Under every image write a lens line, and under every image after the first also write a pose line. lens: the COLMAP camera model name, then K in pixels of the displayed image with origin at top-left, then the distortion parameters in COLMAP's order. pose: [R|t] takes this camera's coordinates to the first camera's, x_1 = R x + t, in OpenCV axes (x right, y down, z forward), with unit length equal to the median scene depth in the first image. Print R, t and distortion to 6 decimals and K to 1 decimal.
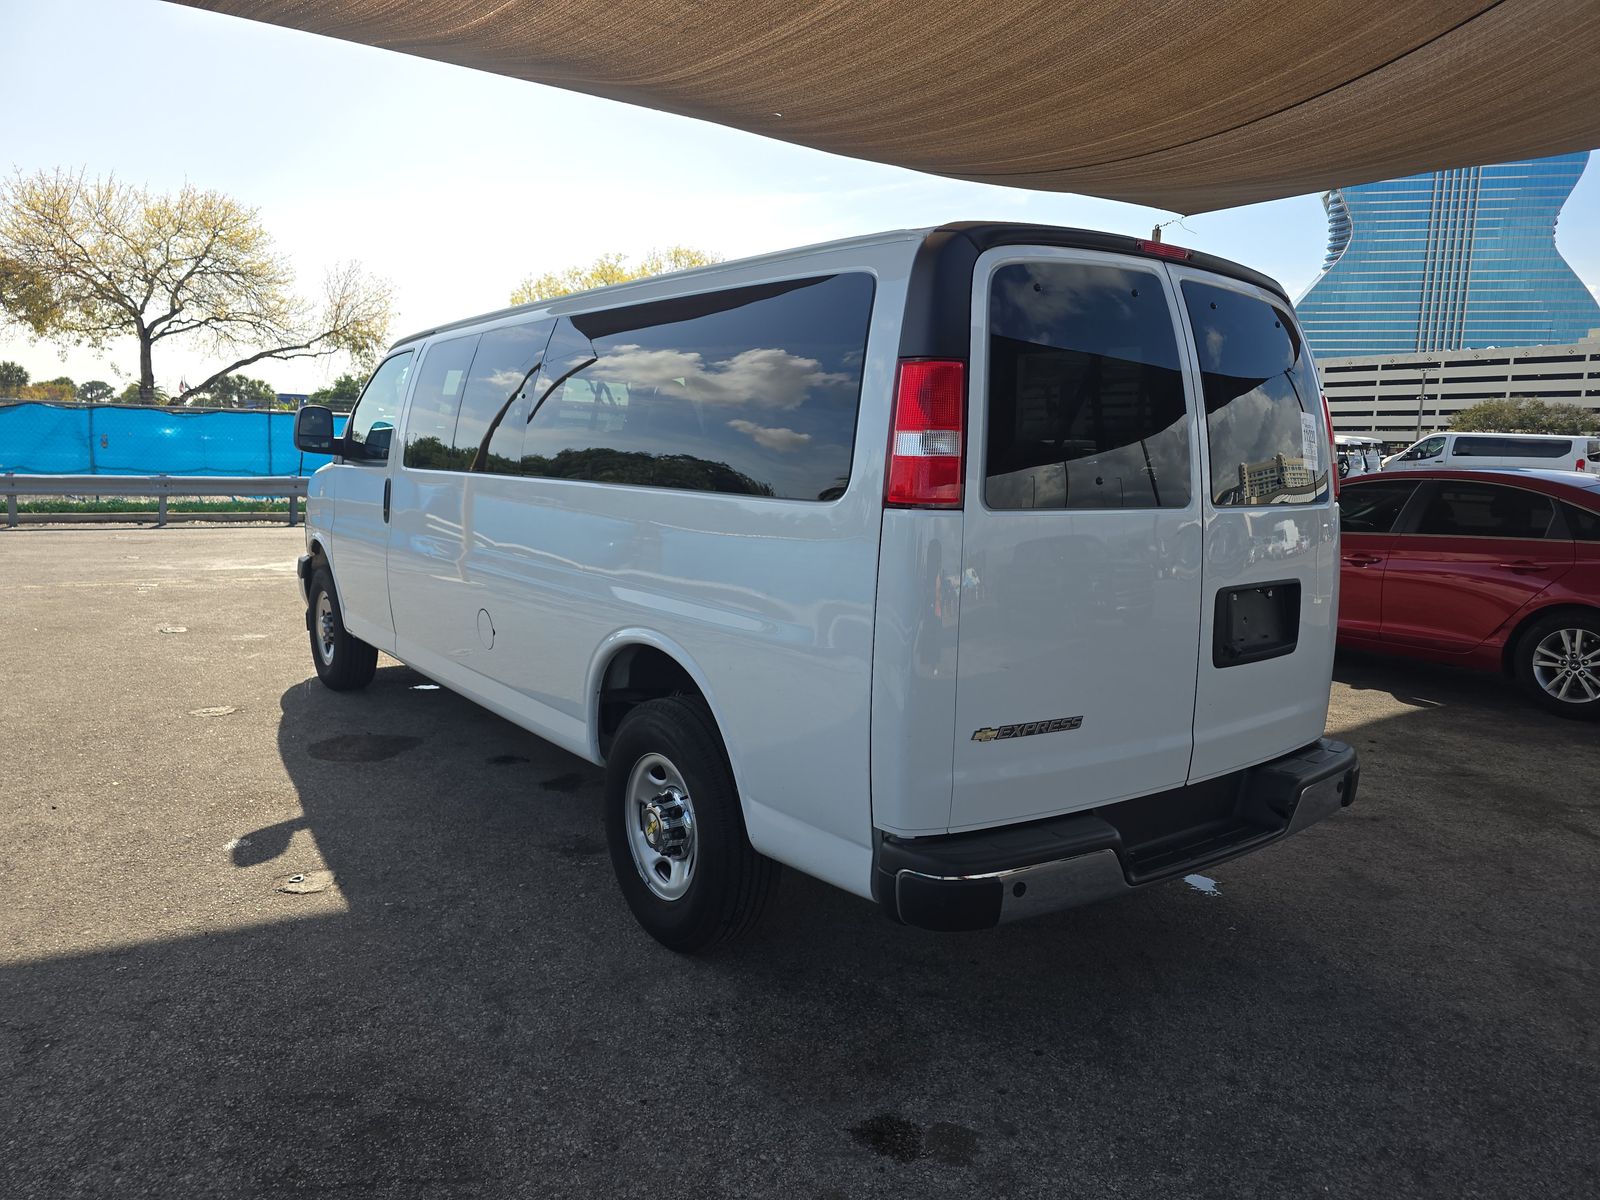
lens RADIAL K [[1099.0, 0, 792.1], [0, 1099.0, 598.6], [0, 0, 1]] dist [0.066732, -0.069051]
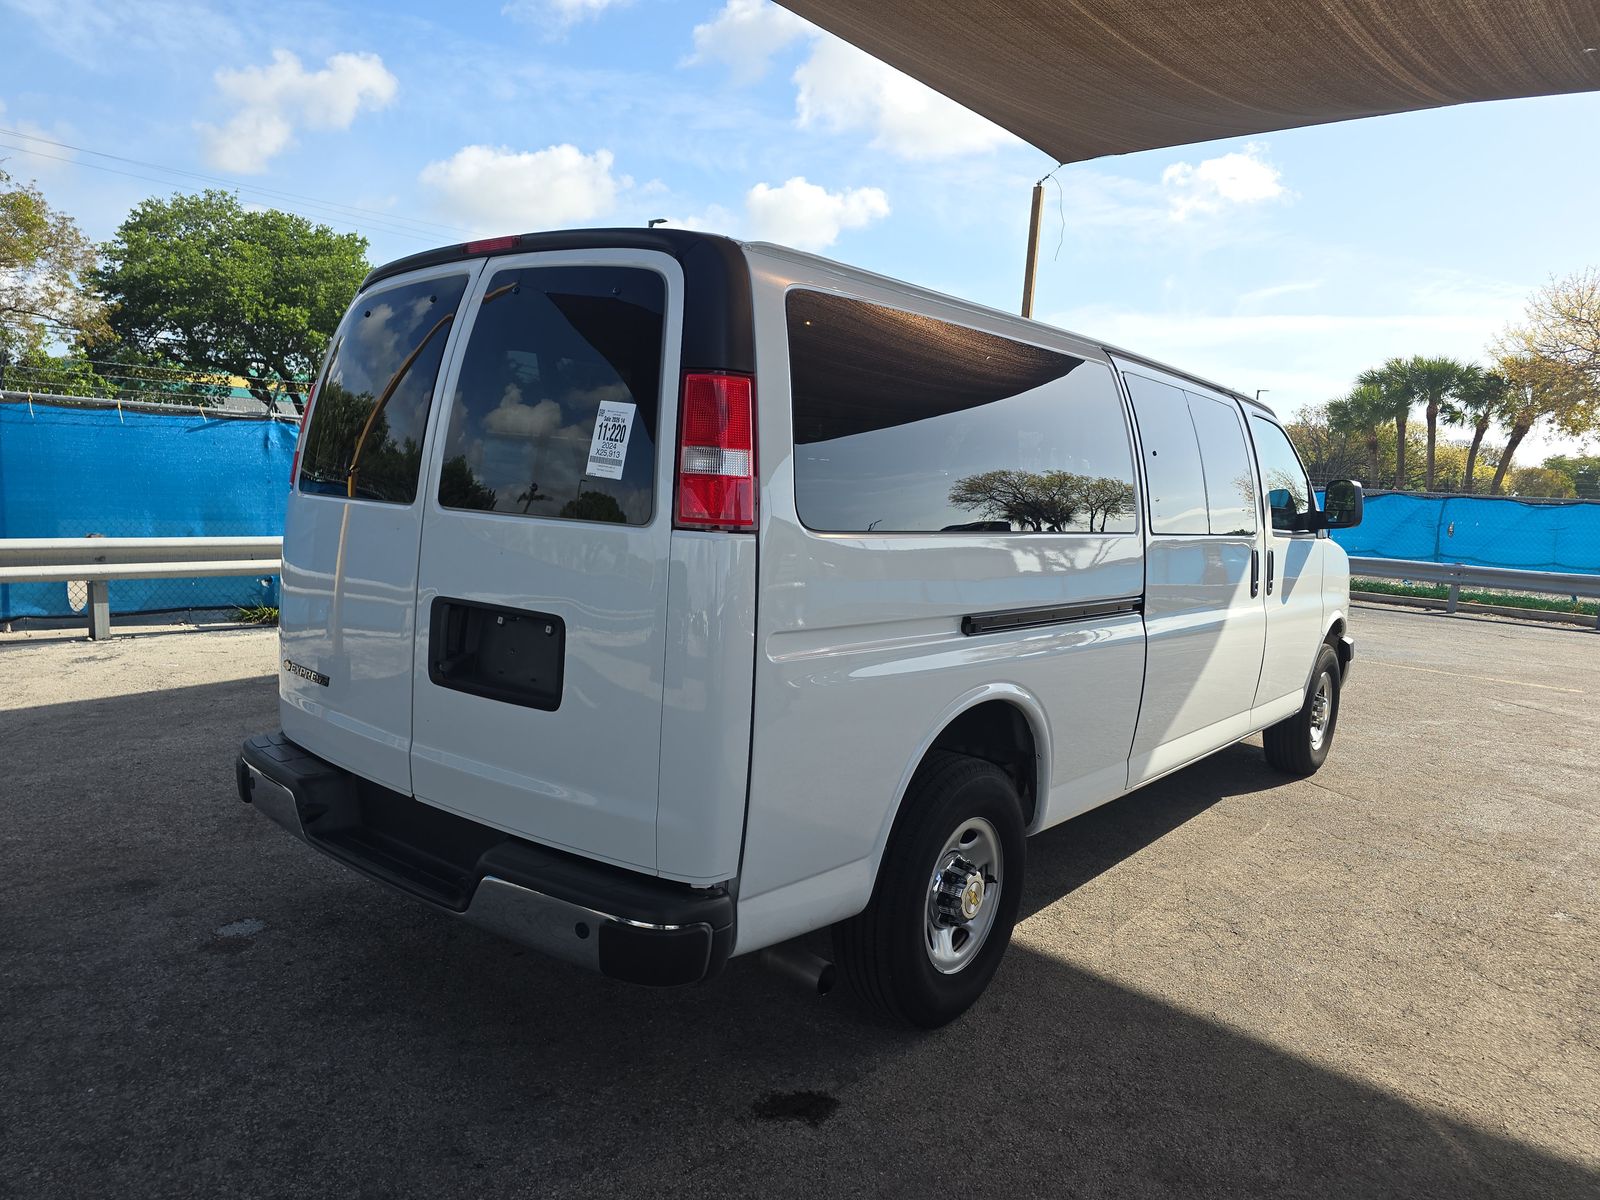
lens RADIAL K [[1099.0, 0, 792.1], [0, 1099.0, 598.6], [0, 0, 1]] dist [0.066732, -0.069051]
pose [[0.227744, 0.086963, -0.969830, 1.285285], [-0.179896, 0.982616, 0.045865, -0.097762], [0.956959, 0.164023, 0.239429, 1.015613]]
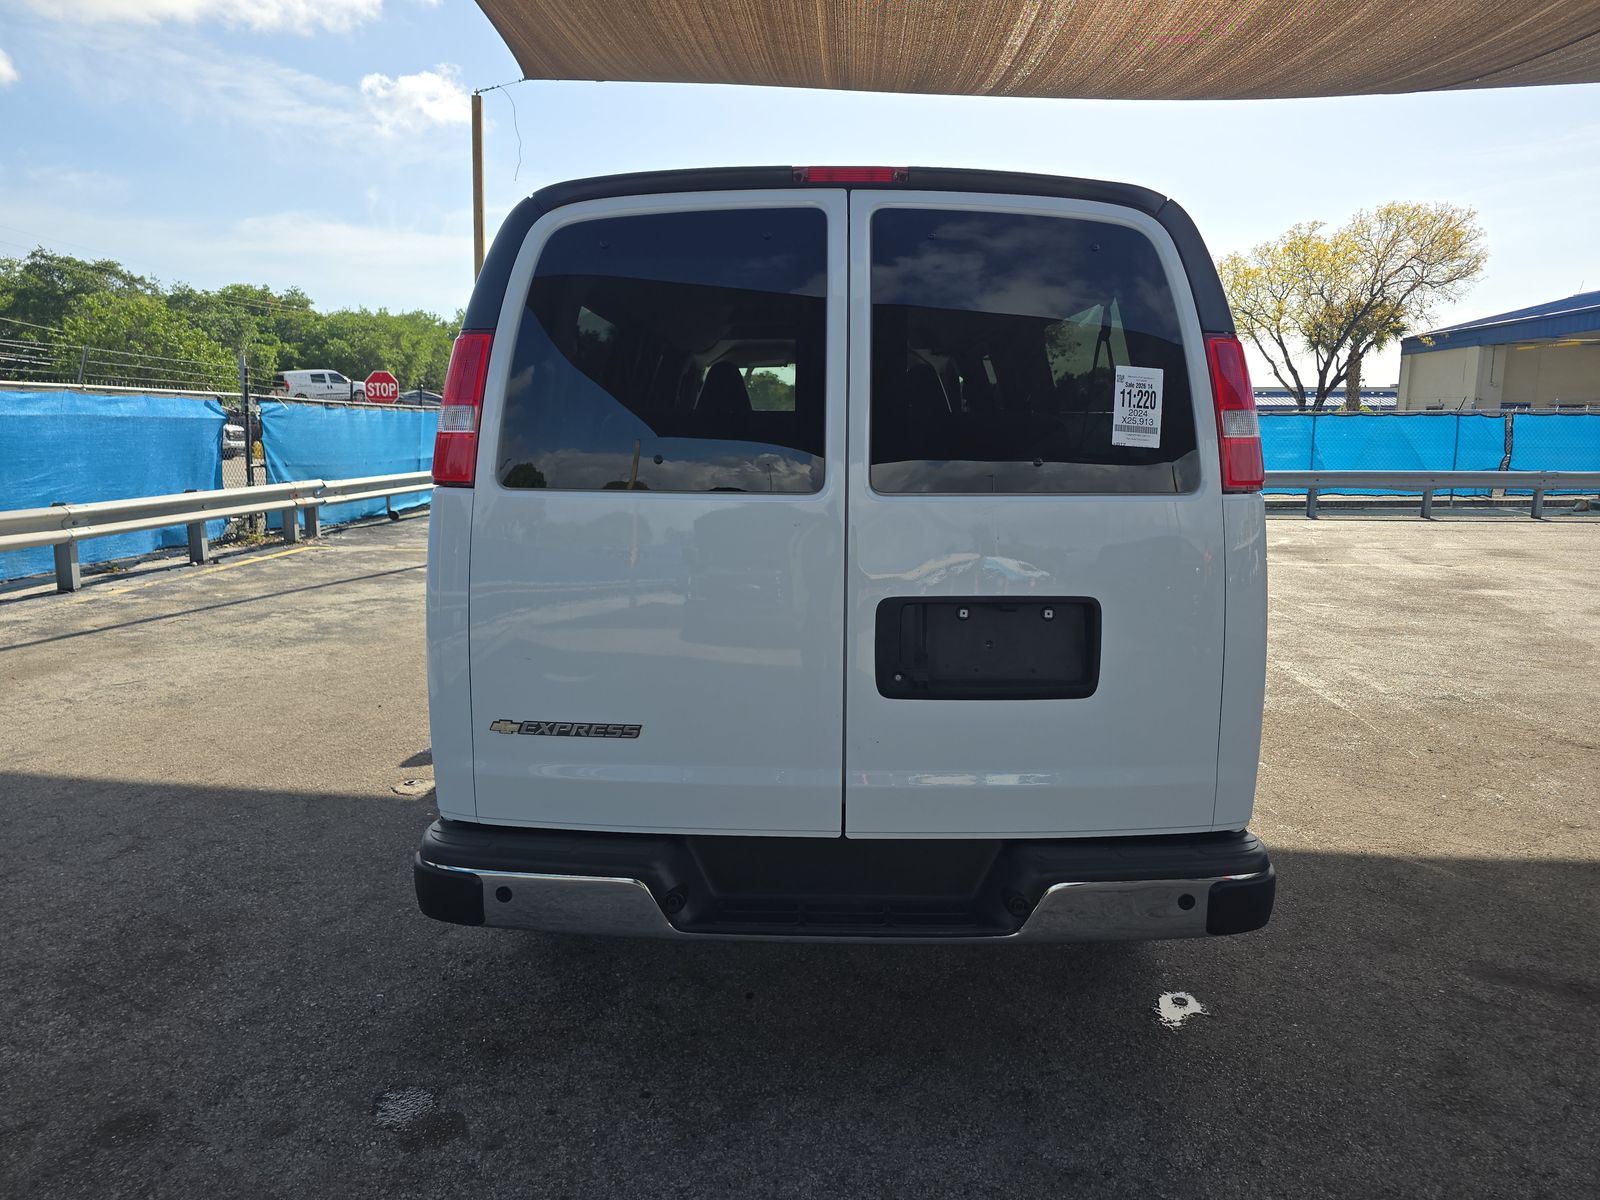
lens RADIAL K [[1099.0, 0, 792.1], [0, 1099.0, 598.6], [0, 0, 1]] dist [0.066732, -0.069051]
pose [[0.789099, 0.072003, -0.610031, 0.772746], [-0.067568, 0.997254, 0.030305, -0.026314], [0.610539, 0.017305, 0.791797, 0.324433]]
